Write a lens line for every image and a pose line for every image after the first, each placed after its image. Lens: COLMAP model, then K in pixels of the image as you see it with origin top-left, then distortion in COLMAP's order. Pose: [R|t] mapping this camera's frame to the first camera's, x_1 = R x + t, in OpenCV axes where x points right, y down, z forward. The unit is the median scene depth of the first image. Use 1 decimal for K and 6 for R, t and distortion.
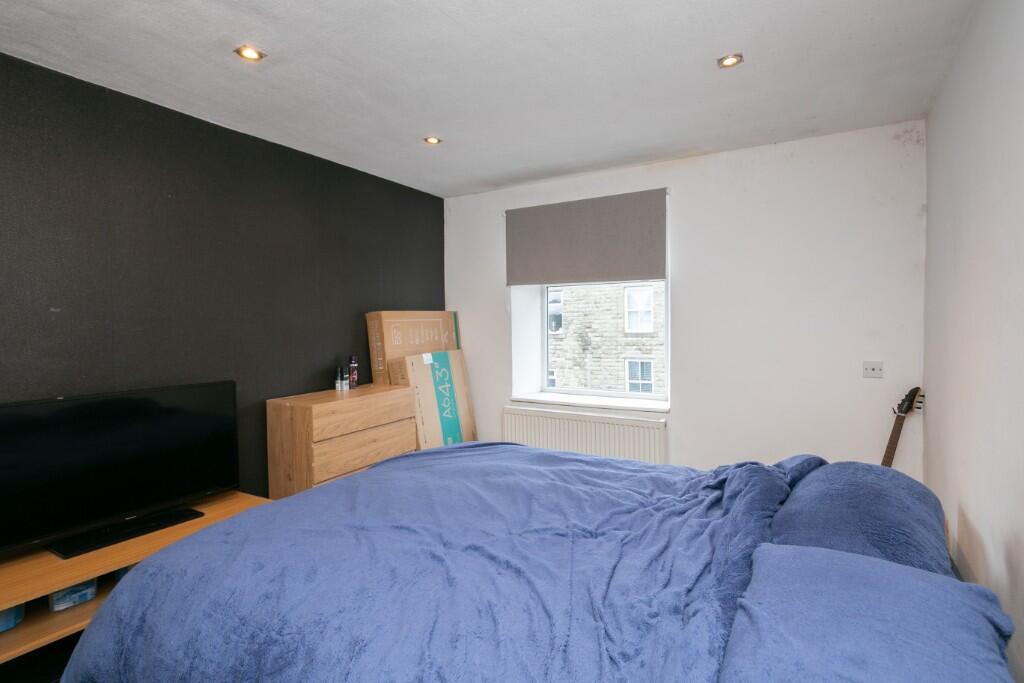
lens RADIAL K [[507.4, 0, 513.4], [0, 507.4, 330.0], [0, 0, 1]] dist [0.026019, -0.000549]
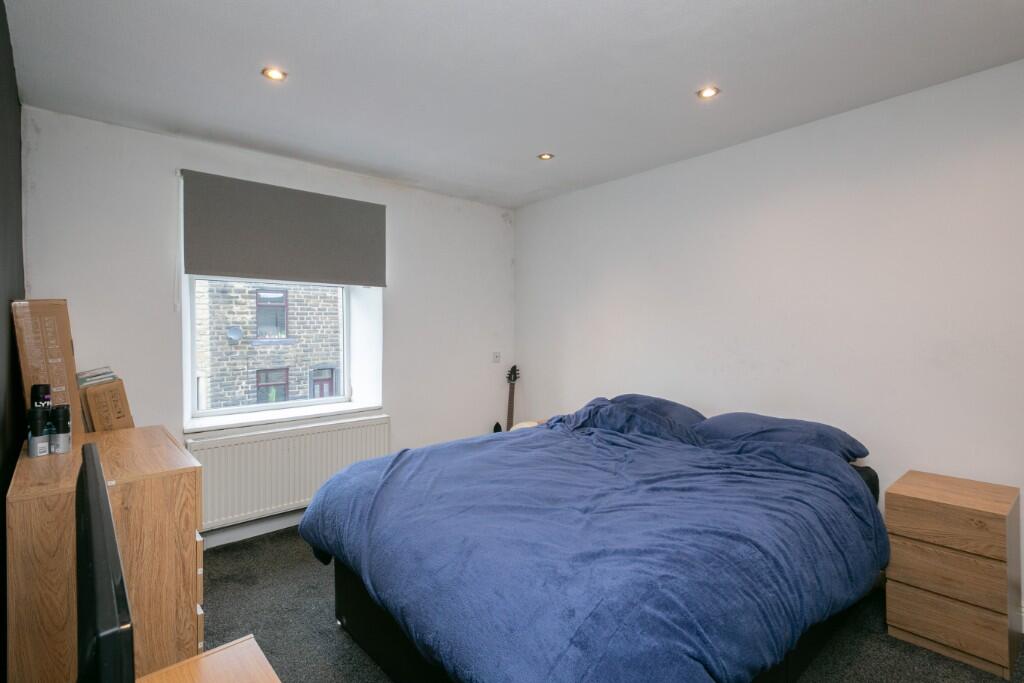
lens RADIAL K [[507.4, 0, 513.4], [0, 507.4, 330.0], [0, 0, 1]] dist [0.026019, -0.000549]
pose [[0.303579, 0.004947, 0.952793, -0.662226], [0.017782, 0.999783, -0.010856, 0.009688], [-0.952640, 0.020238, 0.303425, 0.394211]]
